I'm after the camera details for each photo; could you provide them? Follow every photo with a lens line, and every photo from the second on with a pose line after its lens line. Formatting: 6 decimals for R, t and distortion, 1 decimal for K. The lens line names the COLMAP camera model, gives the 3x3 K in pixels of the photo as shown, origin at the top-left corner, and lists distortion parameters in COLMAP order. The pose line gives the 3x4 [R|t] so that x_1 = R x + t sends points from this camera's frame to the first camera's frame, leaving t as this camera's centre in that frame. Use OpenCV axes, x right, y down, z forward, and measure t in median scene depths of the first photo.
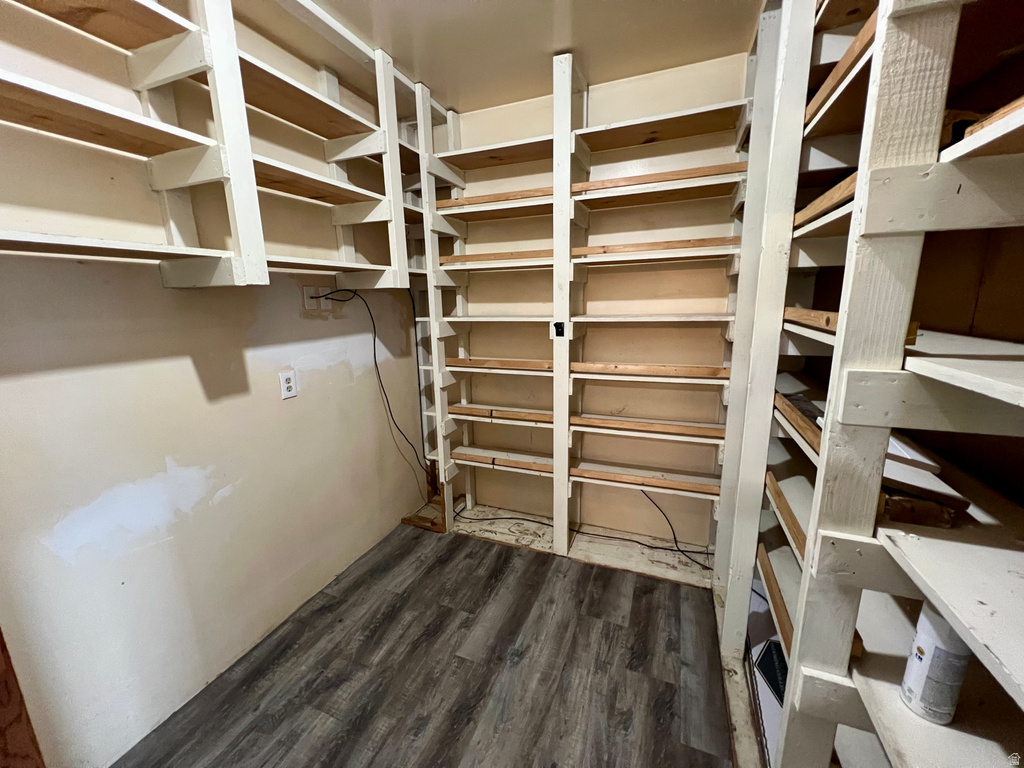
lens RADIAL K [[409.7, 0, 509.5], [0, 409.7, 381.6], [0, 0, 1]] dist [-0.000666, 0.000216]
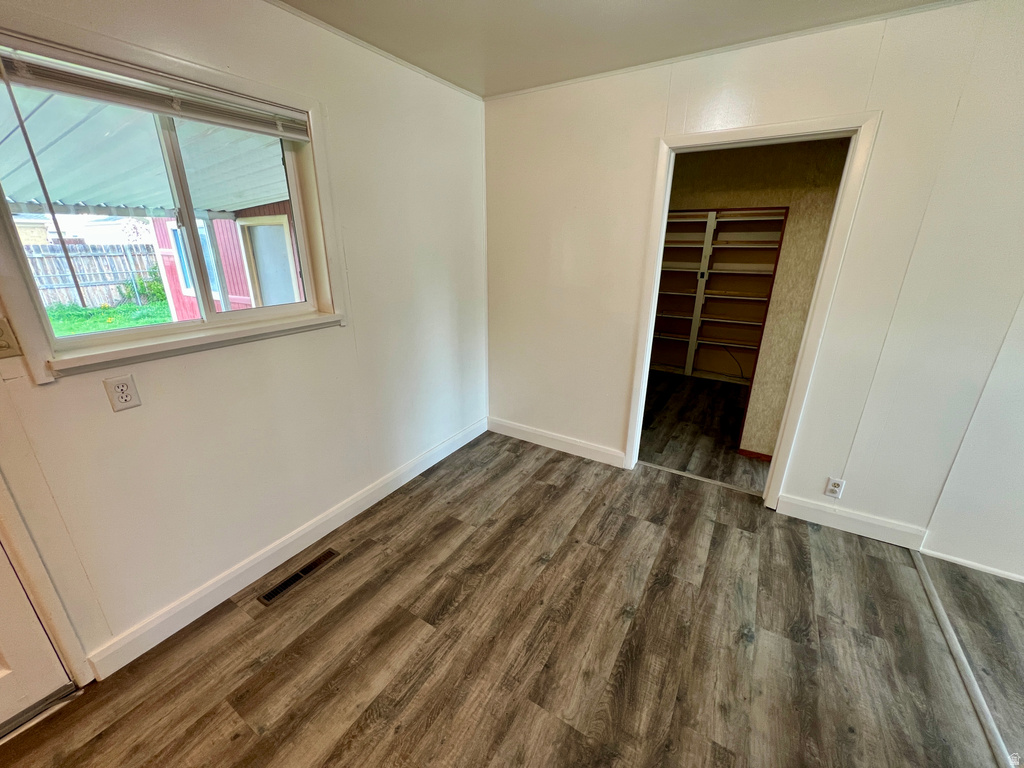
lens RADIAL K [[409.7, 0, 517.5], [0, 409.7, 377.5], [0, 0, 1]] dist [-0.000666, 0.000216]
pose [[0.975743, 0.101629, -0.193899, -0.388865], [-0.079284, 0.989636, 0.119729, 0.251089], [0.204058, -0.101451, 0.973688, -1.539530]]
